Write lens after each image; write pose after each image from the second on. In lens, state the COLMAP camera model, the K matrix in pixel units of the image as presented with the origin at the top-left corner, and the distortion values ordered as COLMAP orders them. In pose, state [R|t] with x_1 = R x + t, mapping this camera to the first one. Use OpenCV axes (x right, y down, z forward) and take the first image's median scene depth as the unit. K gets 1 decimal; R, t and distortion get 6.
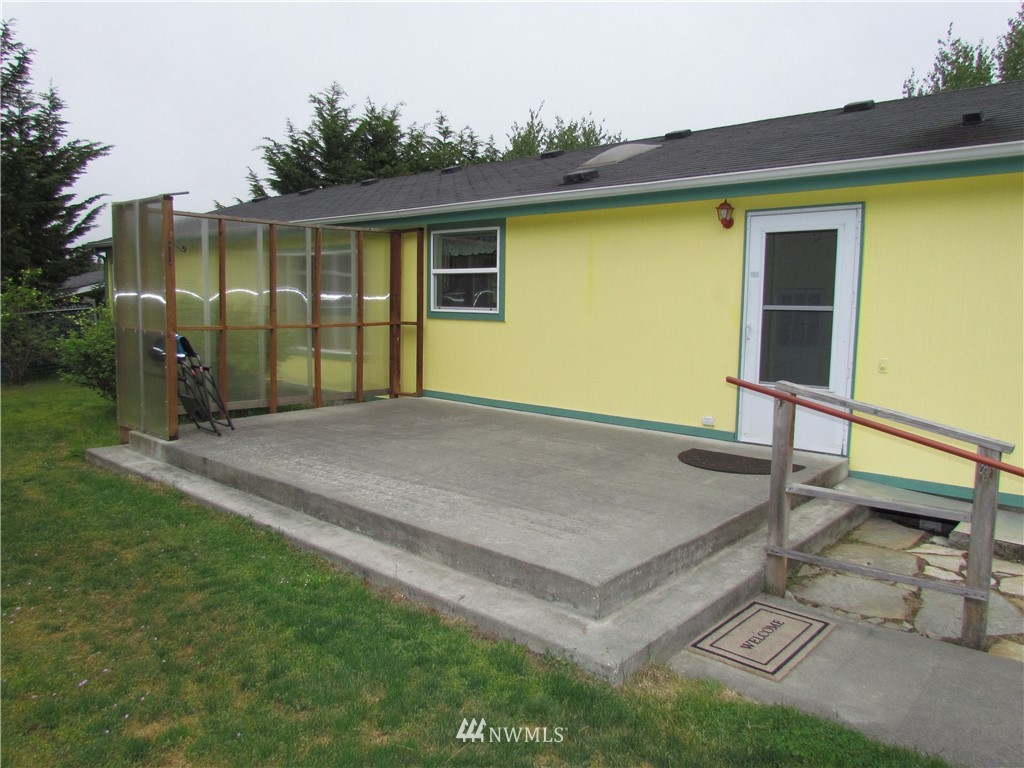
lens RADIAL K [[719.5, 0, 510.3], [0, 719.5, 379.1], [0, 0, 1]] dist [-0.024445, 0.002178]
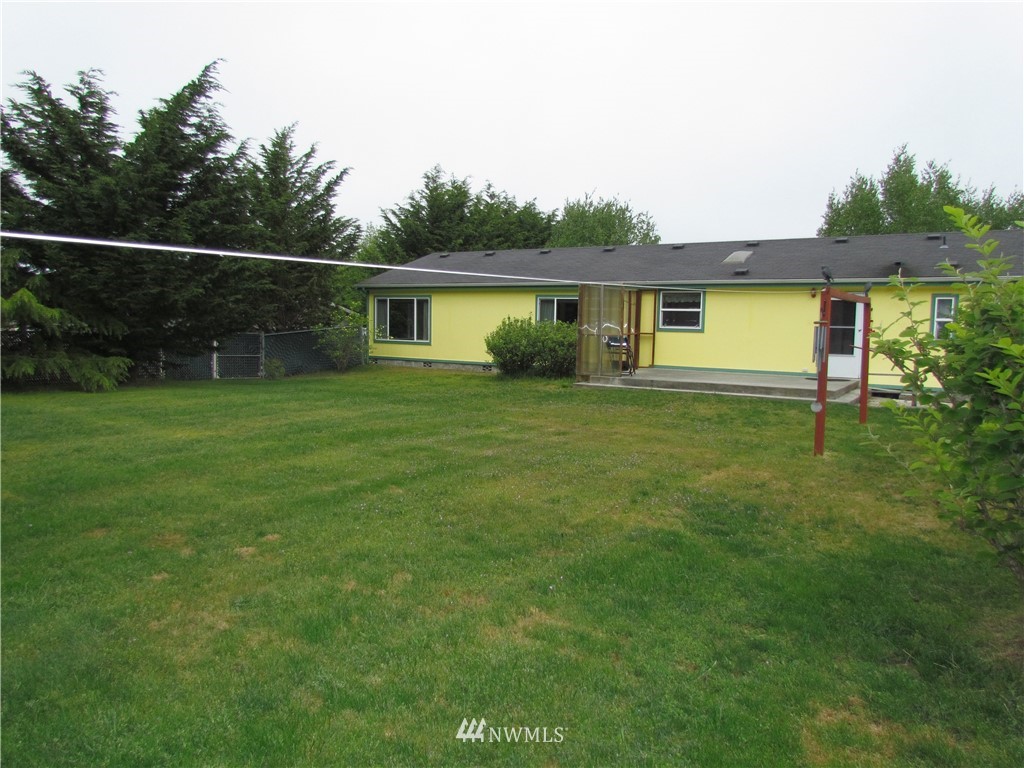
lens RADIAL K [[719.5, 0, 512.7], [0, 719.5, 385.6], [0, 0, 1]] dist [-0.024445, 0.002178]
pose [[0.986760, -0.006263, 0.162066, -0.891589], [0.009426, 0.999780, -0.018759, 0.114061], [-0.161913, 0.020038, 0.986602, -1.043906]]
